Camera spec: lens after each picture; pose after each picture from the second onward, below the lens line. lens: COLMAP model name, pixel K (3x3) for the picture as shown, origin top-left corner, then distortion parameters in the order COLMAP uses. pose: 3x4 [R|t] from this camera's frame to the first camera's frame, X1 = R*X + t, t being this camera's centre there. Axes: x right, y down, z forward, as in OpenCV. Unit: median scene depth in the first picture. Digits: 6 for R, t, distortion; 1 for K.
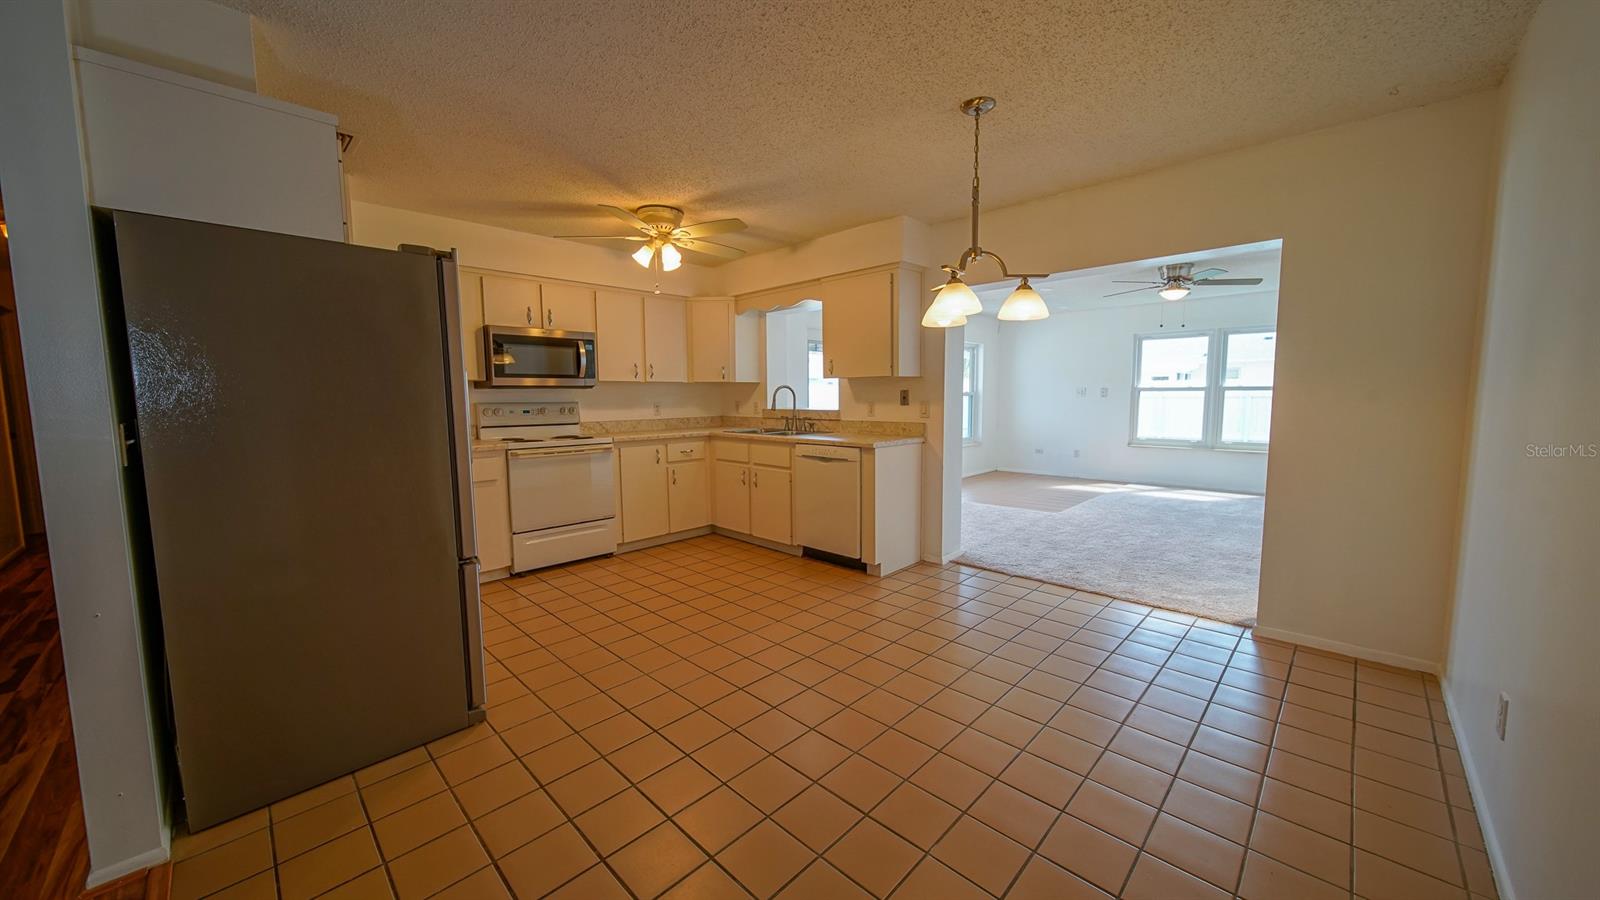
lens RADIAL K [[565.8, 0, 797.5], [0, 565.8, 446.6], [0, 0, 1]] dist [0.000709, -0.000108]
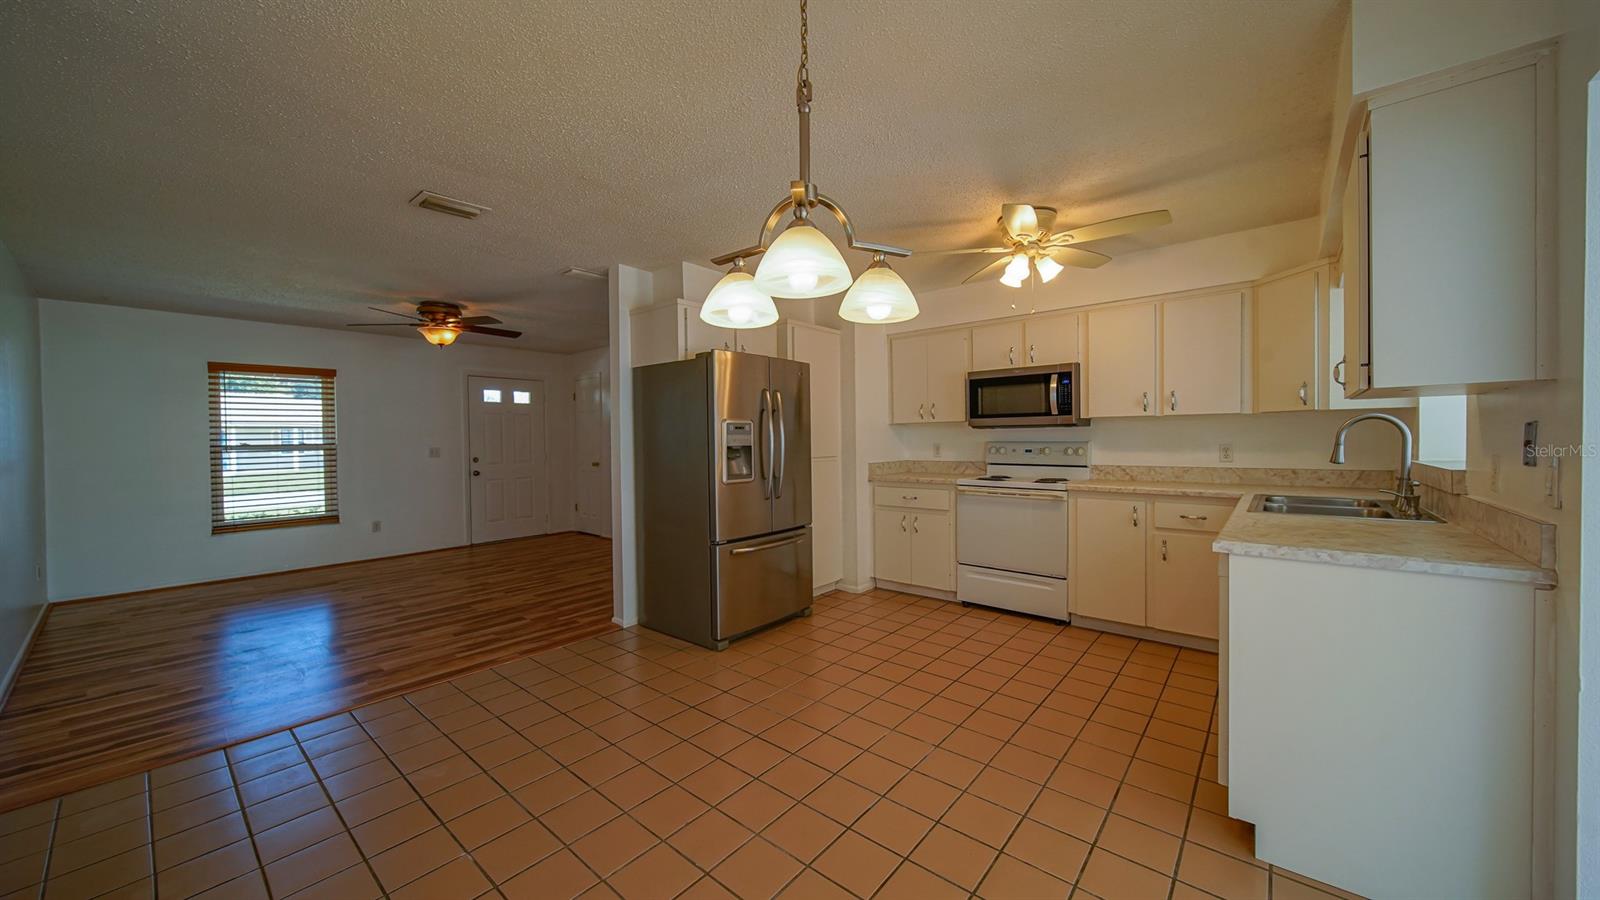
lens RADIAL K [[565.8, 0, 797.5], [0, 565.8, 446.6], [0, 0, 1]] dist [0.000709, -0.000108]
pose [[0.070489, 0.023791, -0.997229, 0.464292], [-0.080248, 0.996611, 0.018104, -0.052709], [0.994279, 0.078749, 0.072159, 0.508806]]
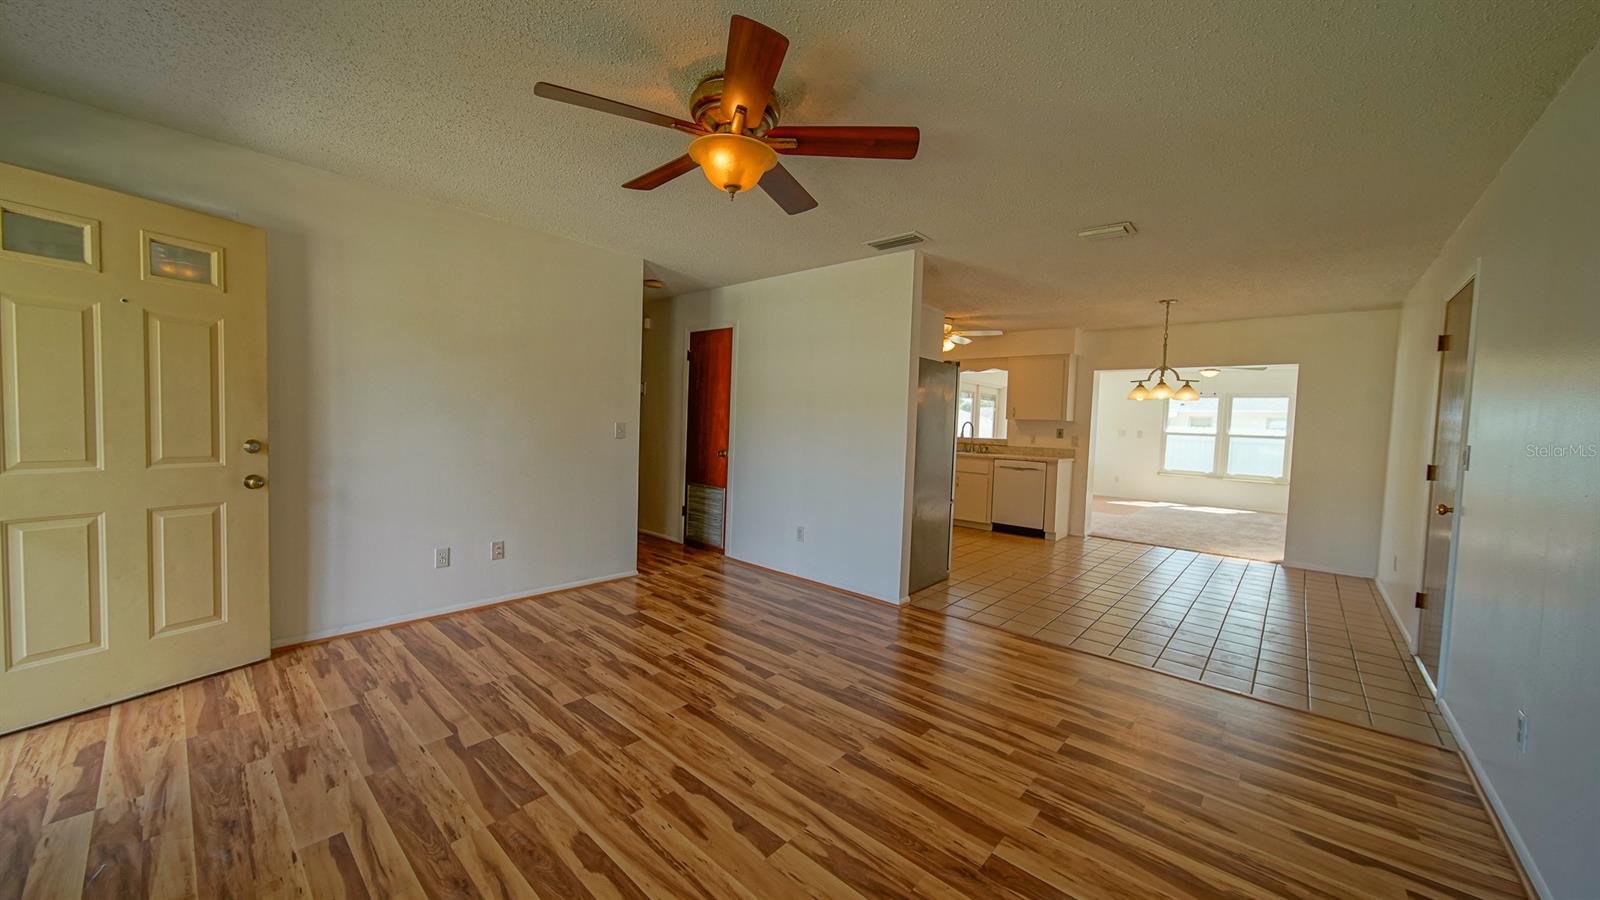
lens RADIAL K [[565.8, 0, 797.5], [0, 565.8, 446.6], [0, 0, 1]] dist [0.000709, -0.000108]
pose [[0.997798, 0.043596, 0.049981, -0.596833], [-0.041201, 0.997999, -0.047972, 0.055593], [-0.051972, 0.045807, 0.997597, -0.531836]]
